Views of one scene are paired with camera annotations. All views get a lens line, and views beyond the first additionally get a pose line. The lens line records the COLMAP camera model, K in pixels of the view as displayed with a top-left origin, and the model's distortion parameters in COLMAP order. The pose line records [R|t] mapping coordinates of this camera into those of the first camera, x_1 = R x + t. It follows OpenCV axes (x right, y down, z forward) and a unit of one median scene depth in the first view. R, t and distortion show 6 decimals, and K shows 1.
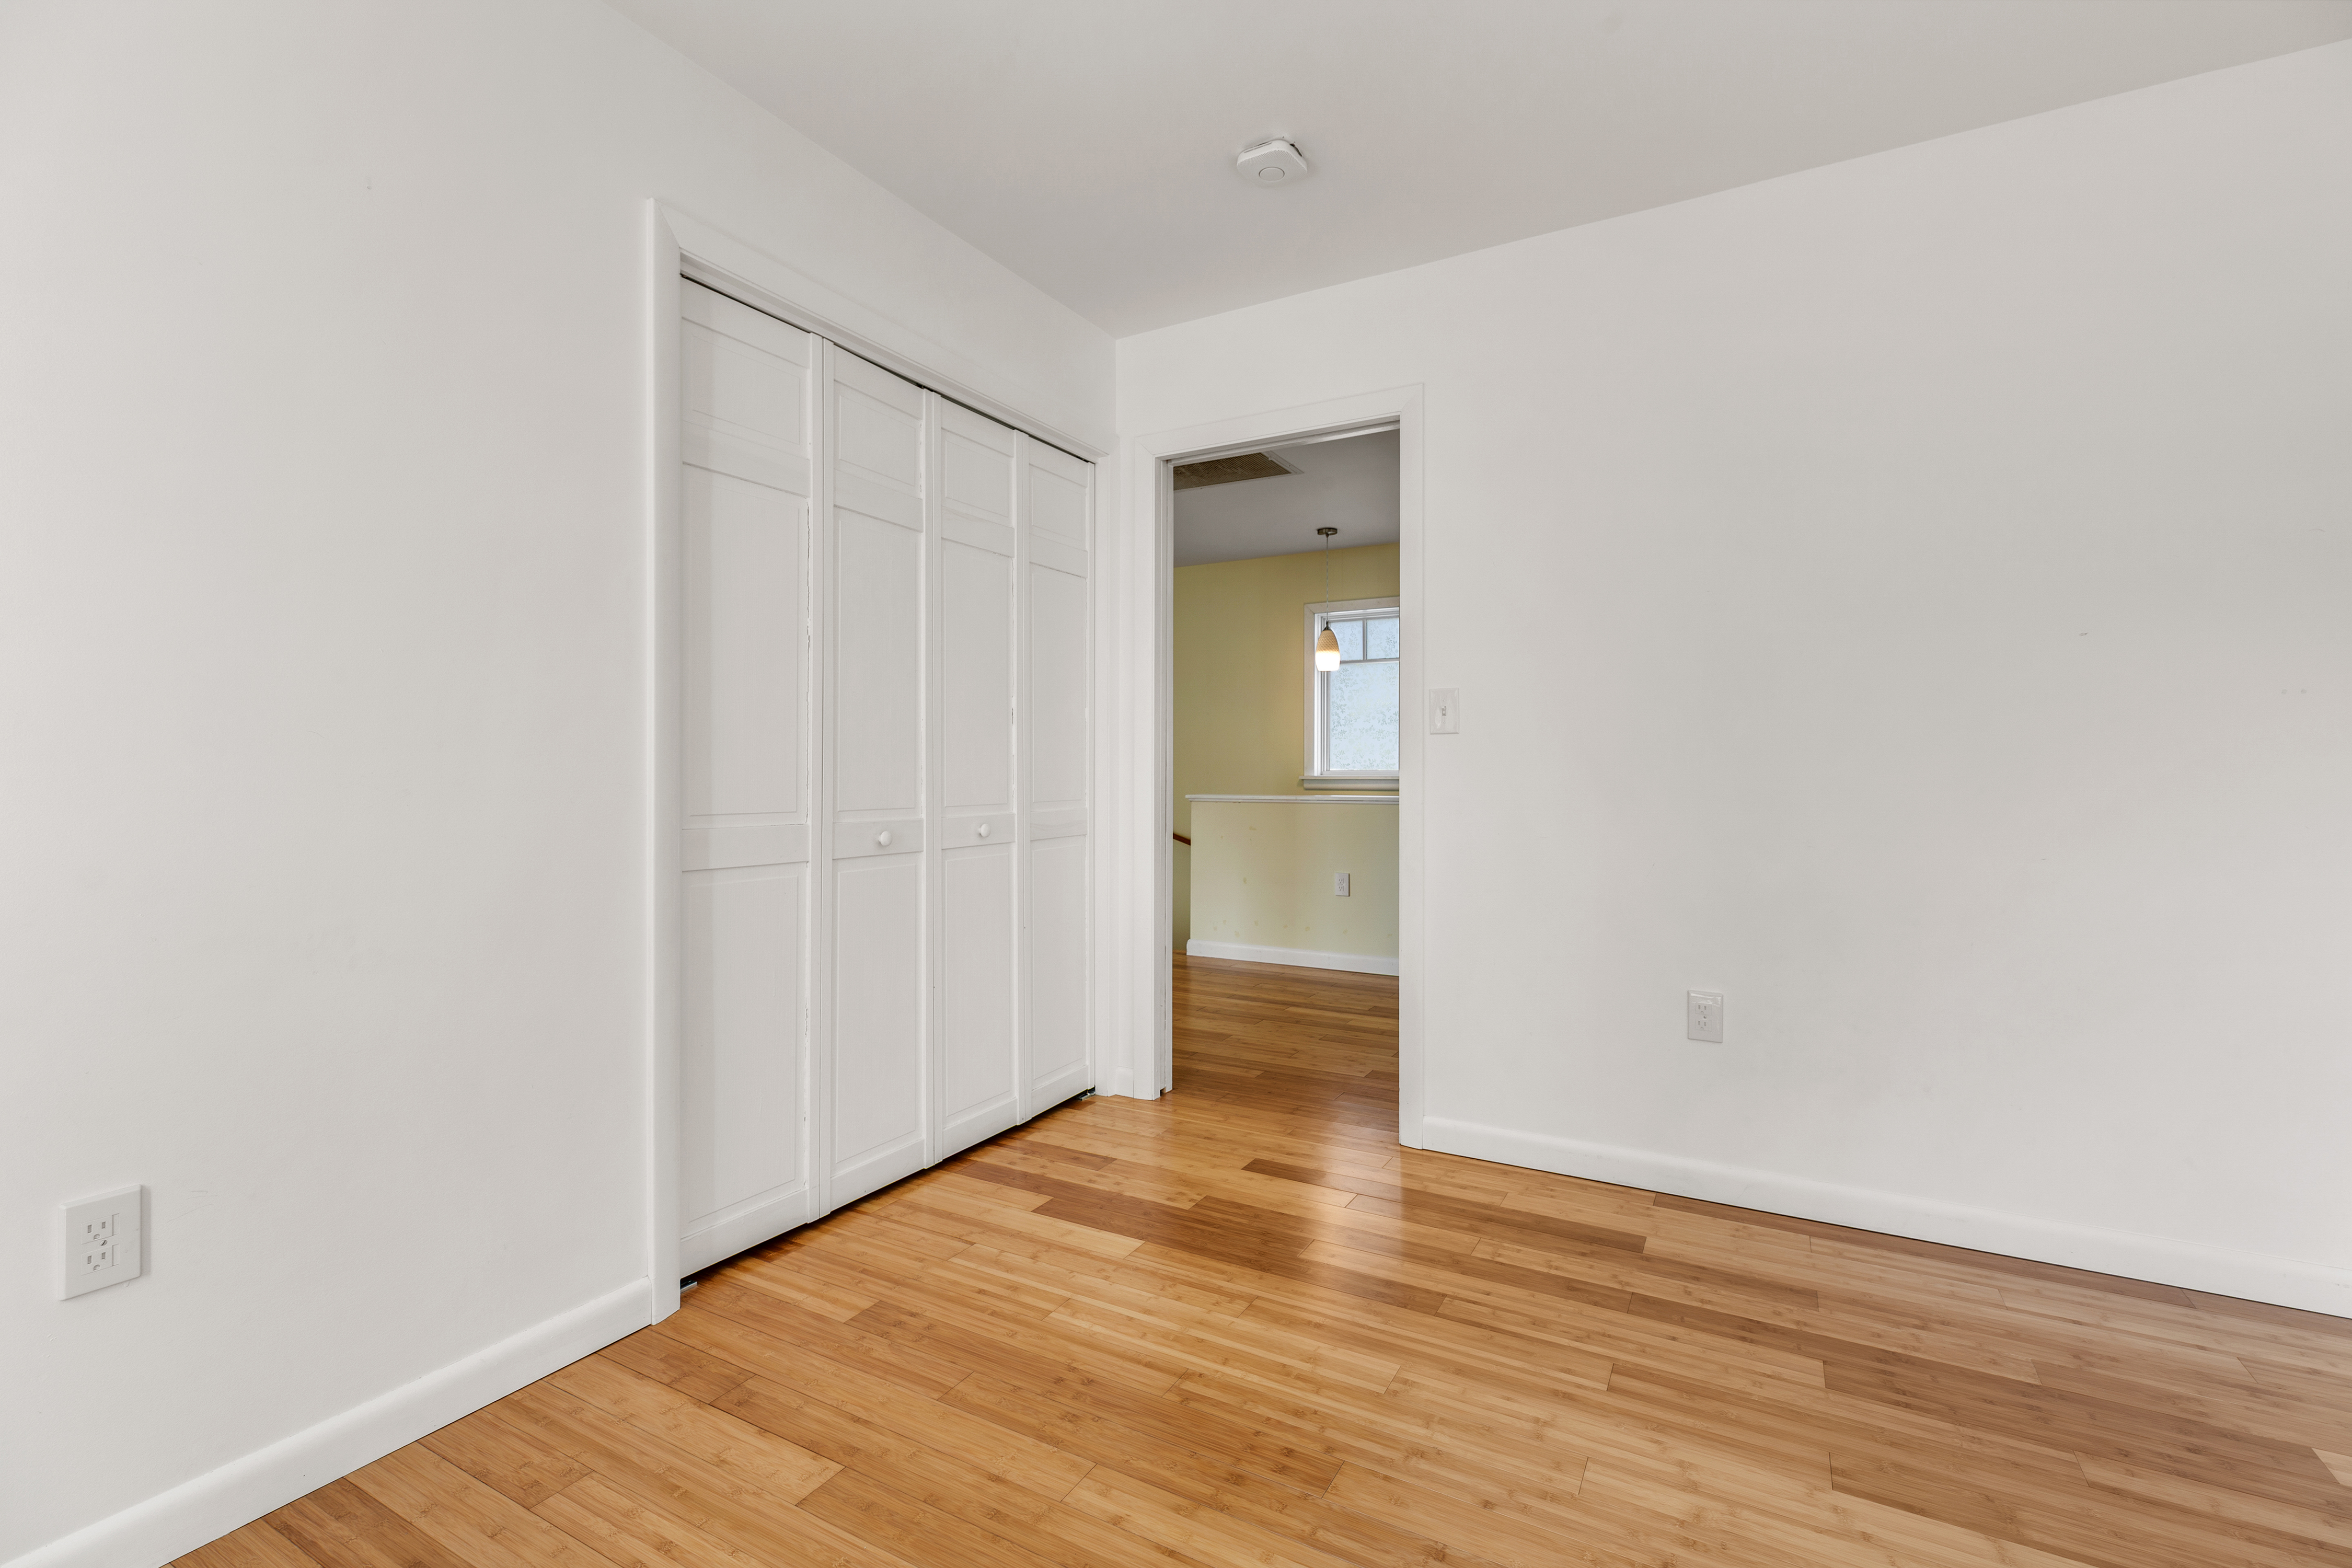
lens RADIAL K [[1049.0, 0, 1169.3], [0, 1049.0, 770.7], [0, 0, 1]] dist [0.003223, 0.000396]
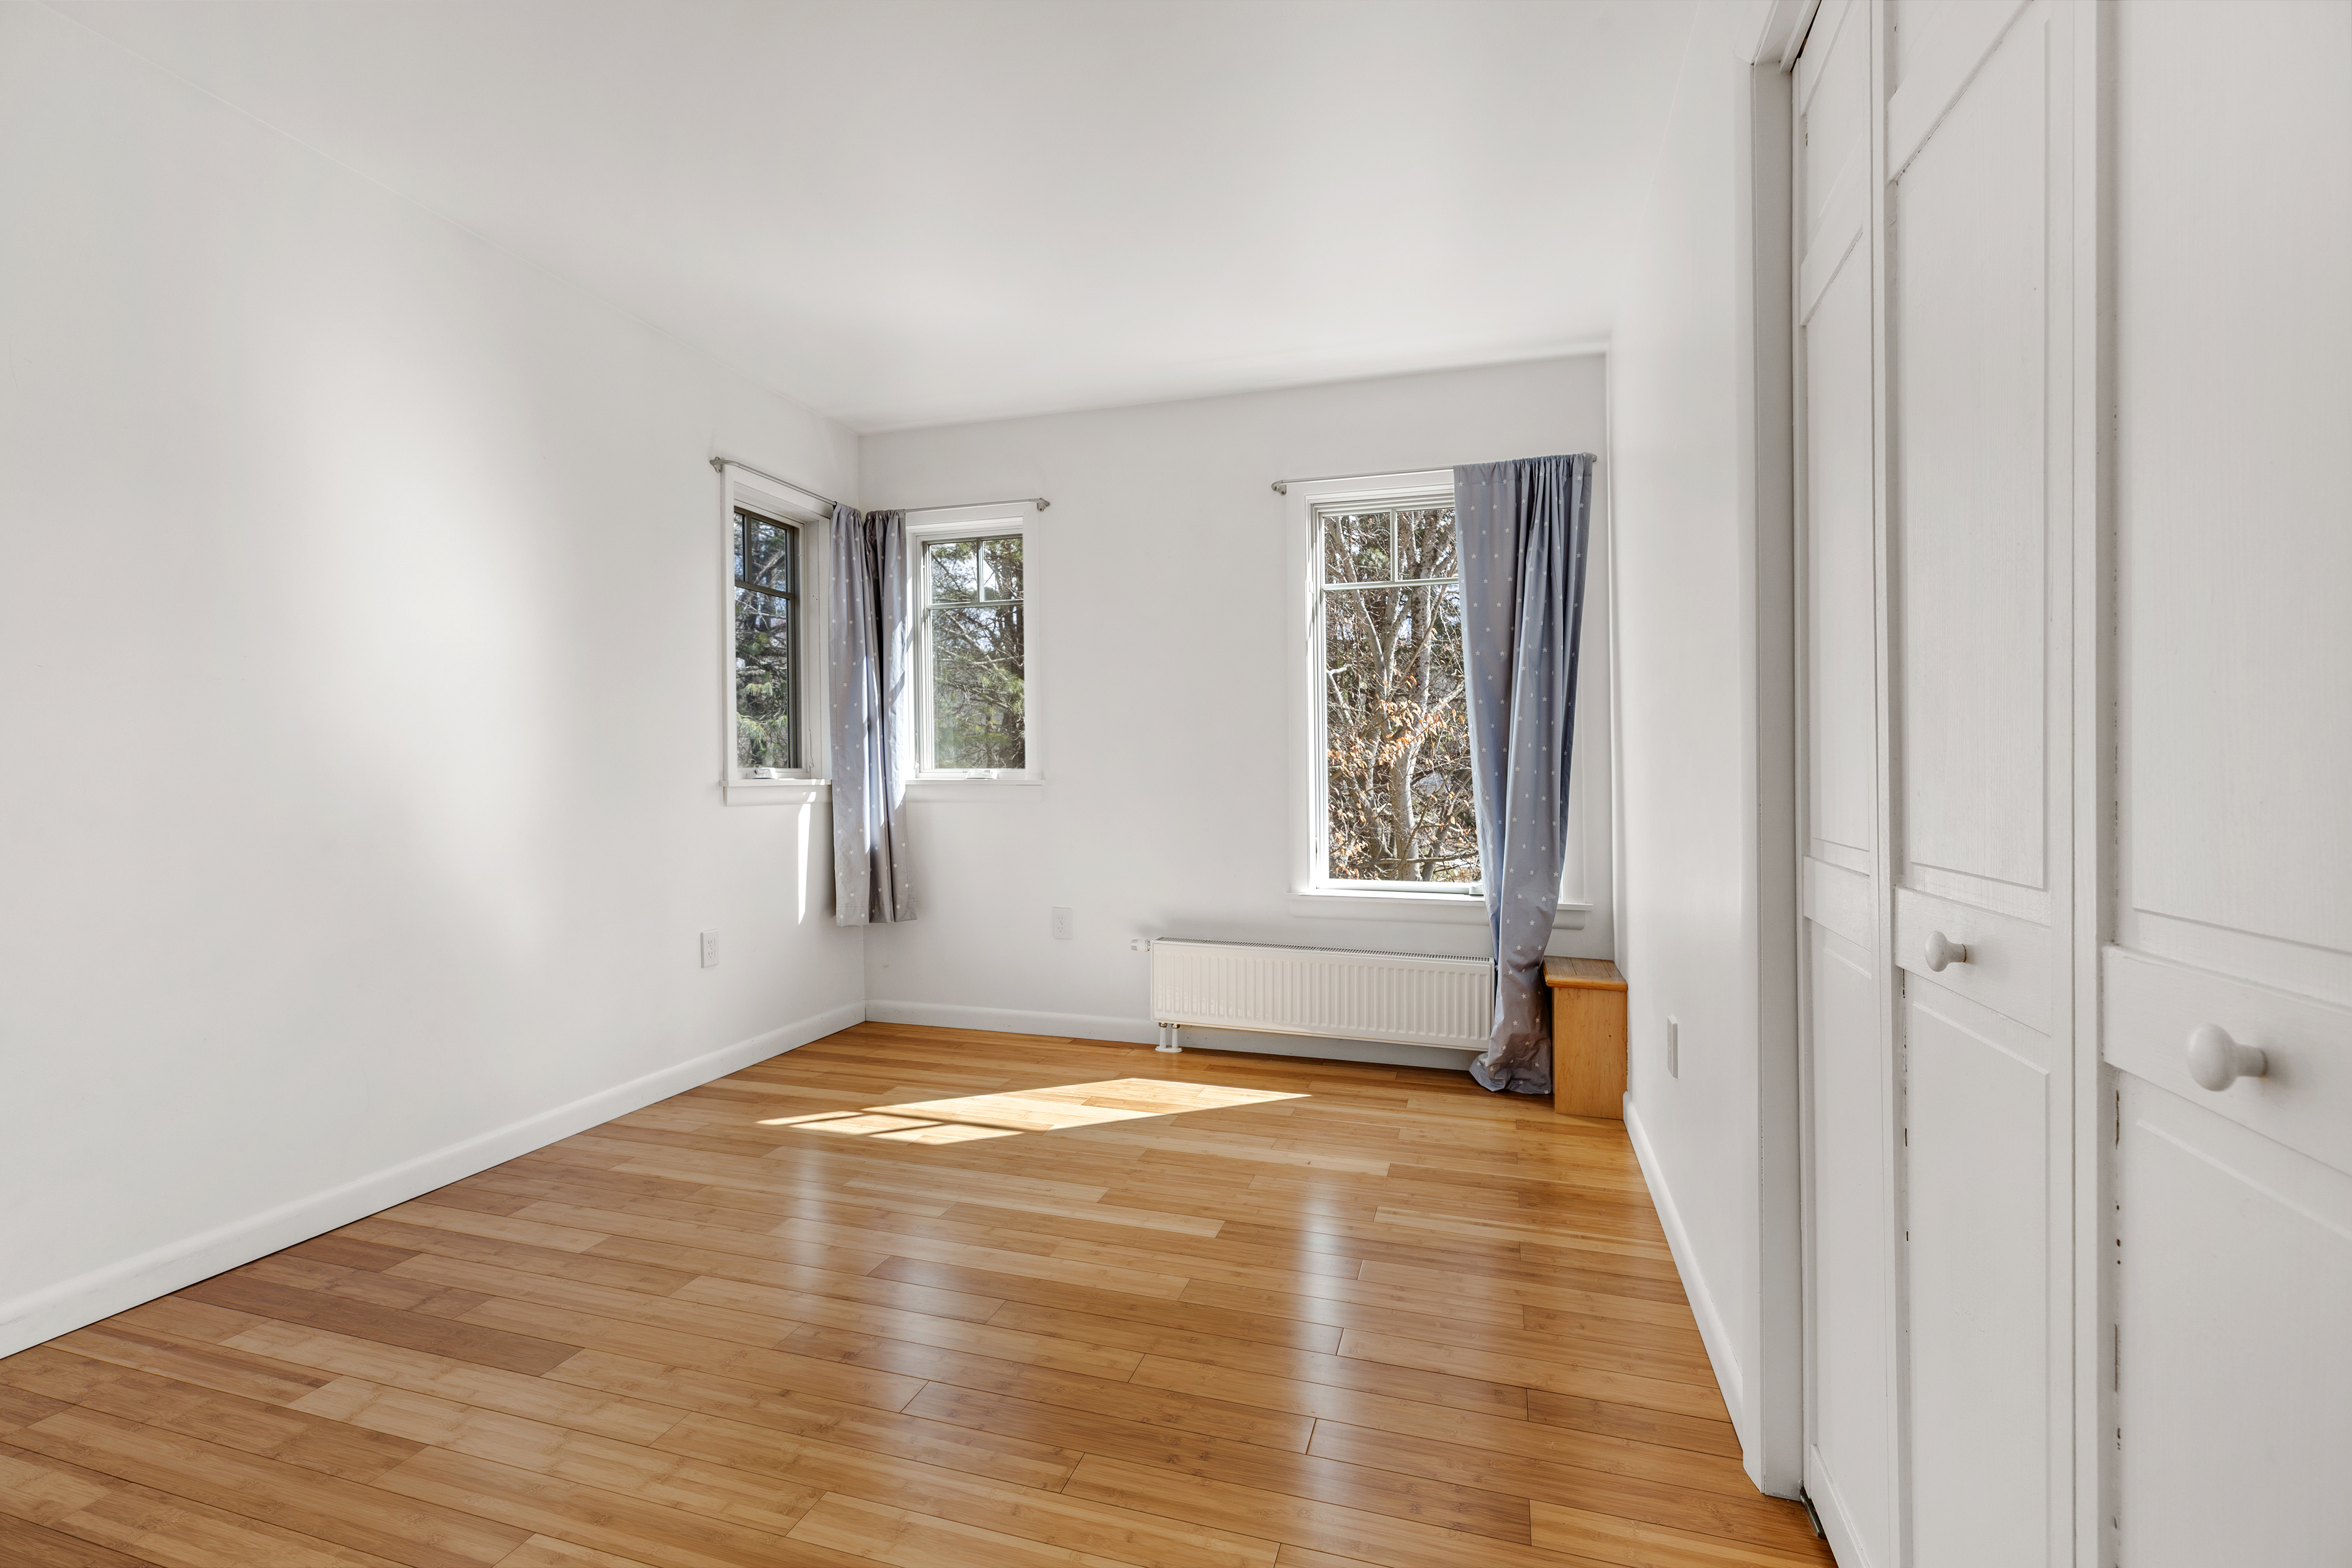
lens RADIAL K [[1049.0, 0, 1169.3], [0, 1049.0, 770.7], [0, 0, 1]] dist [0.003223, 0.000396]
pose [[-0.976291, -0.005156, -0.216403, 0.118977], [-0.004597, 0.999985, -0.003086, 0.008101], [0.216416, -0.002018, -0.976299, 1.867048]]
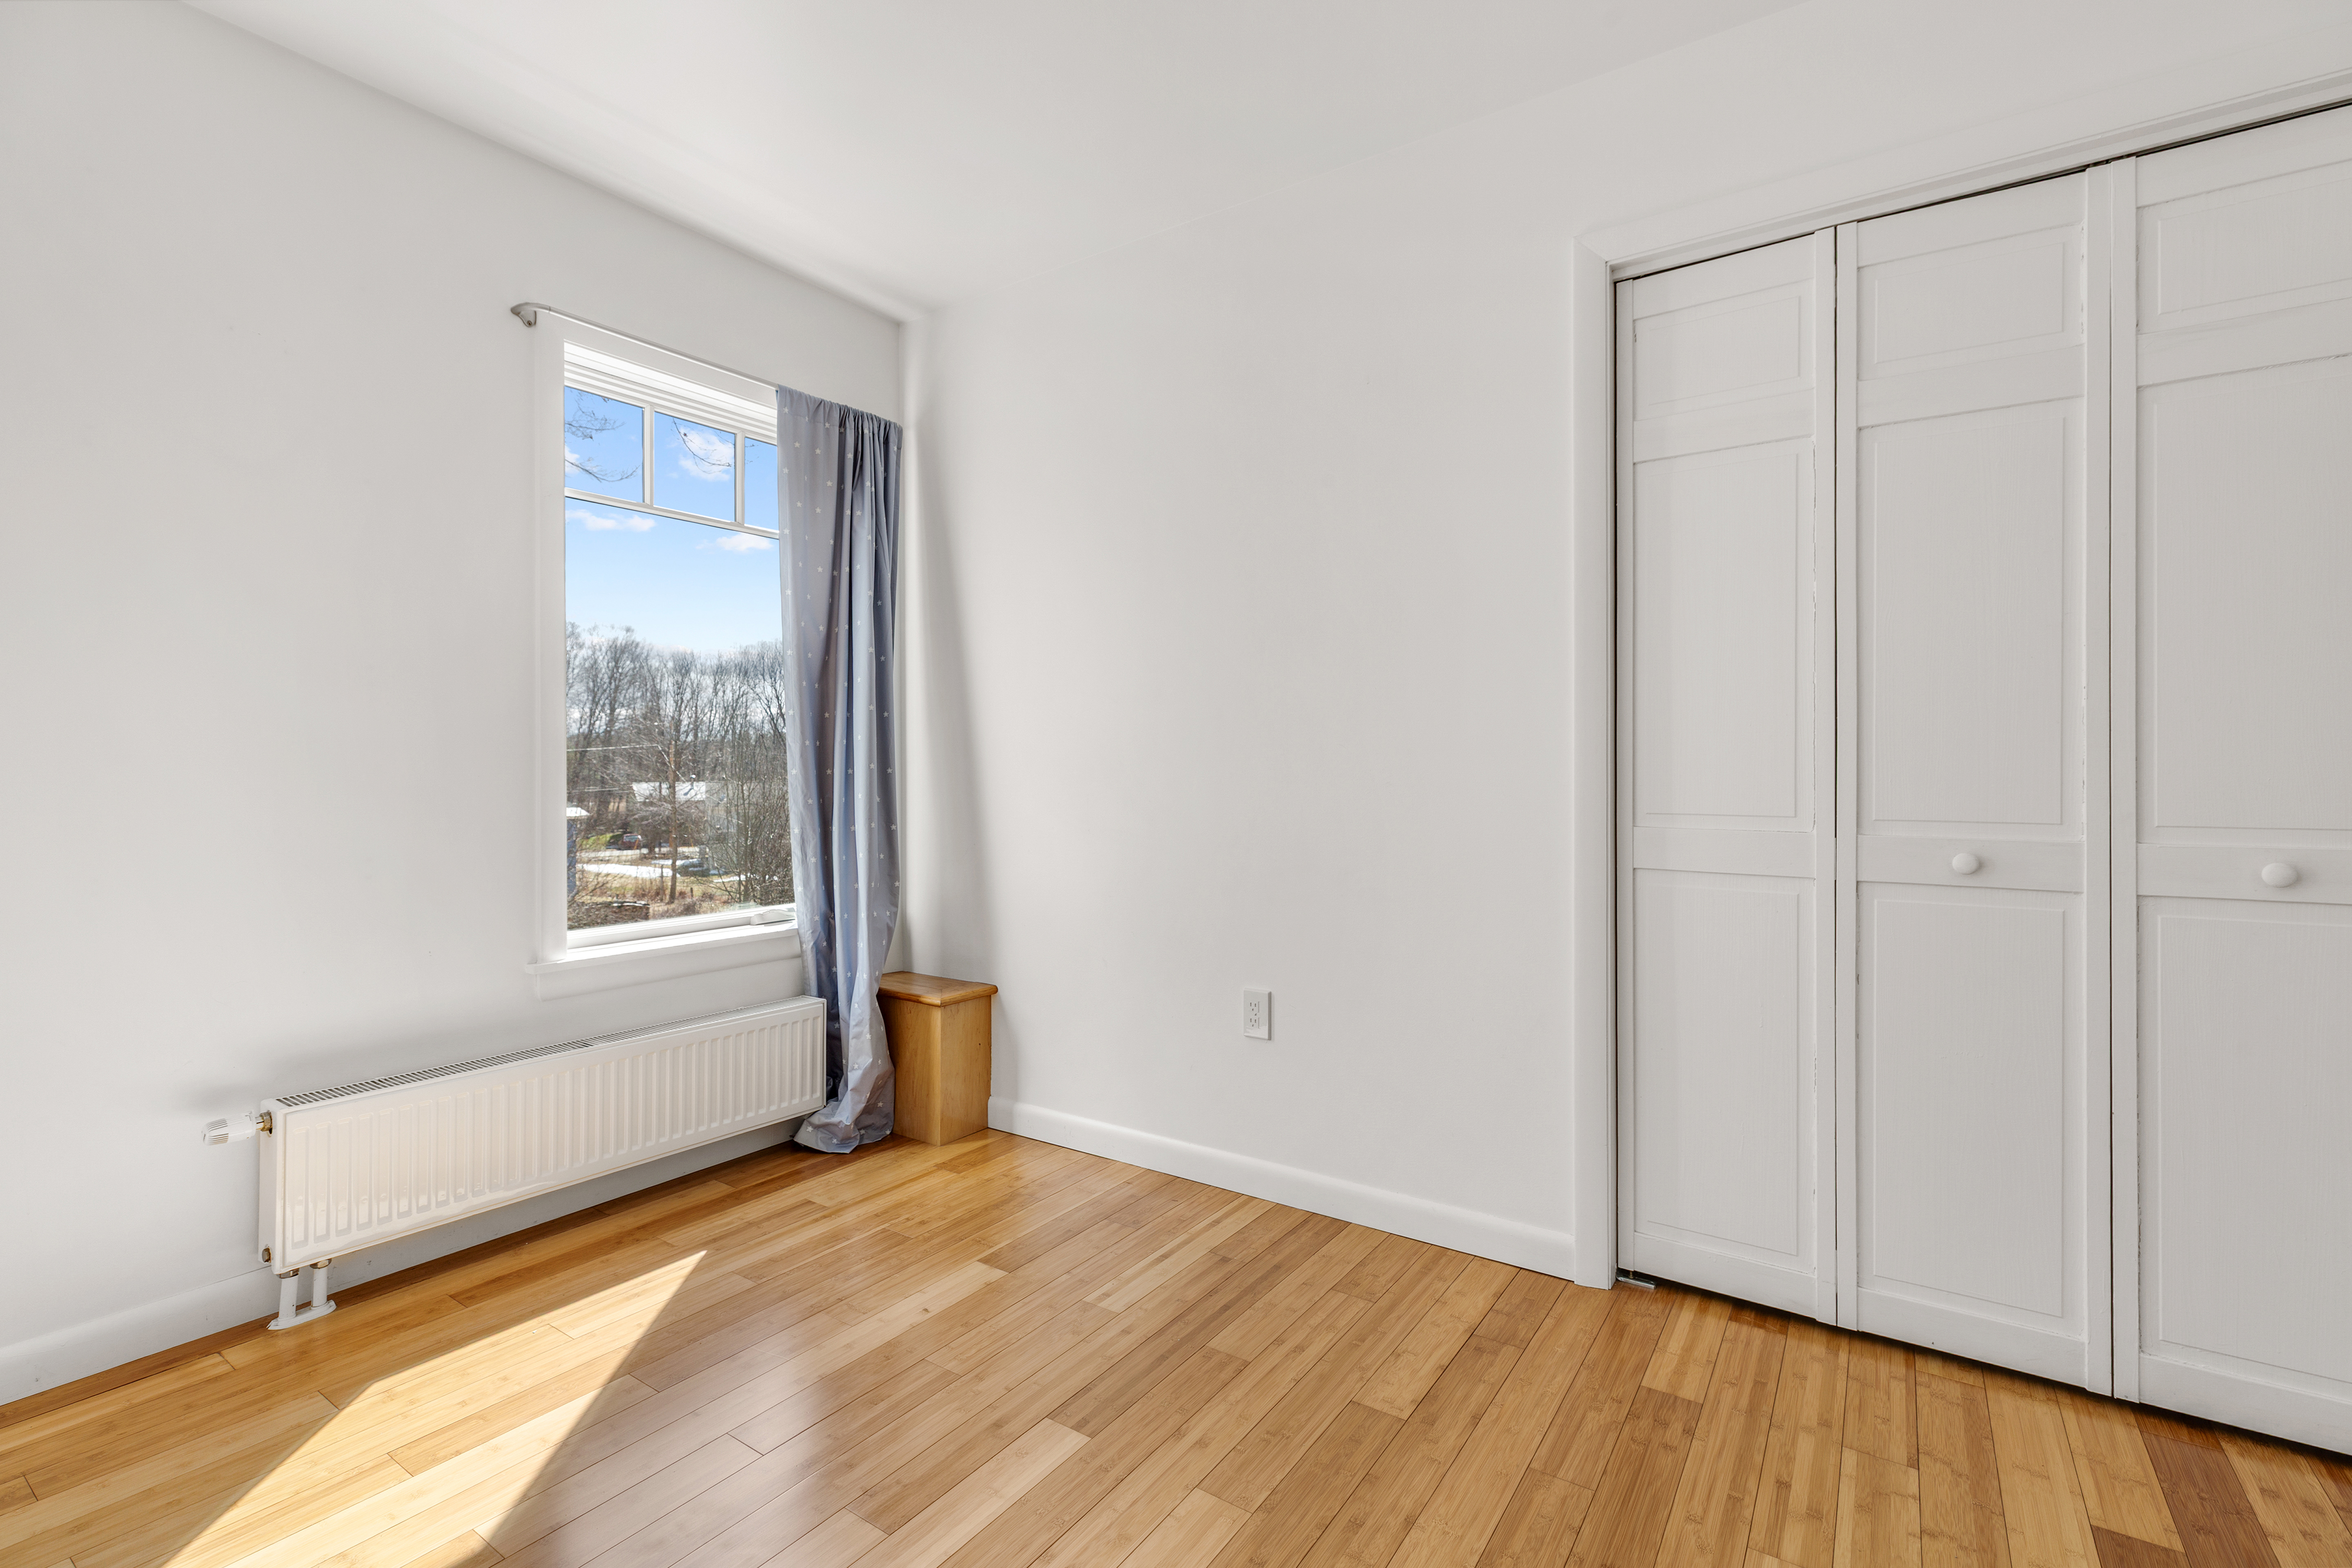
lens RADIAL K [[1059.2, 0, 1169.0], [0, 1059.2, 760.9], [0, 0, 1]] dist [0.001500, 0.000576]
pose [[-0.086570, -0.007596, -0.996217, 0.697664], [0.001847, 0.999968, -0.007785, 0.000400], [0.996244, -0.002514, -0.086553, 0.754592]]
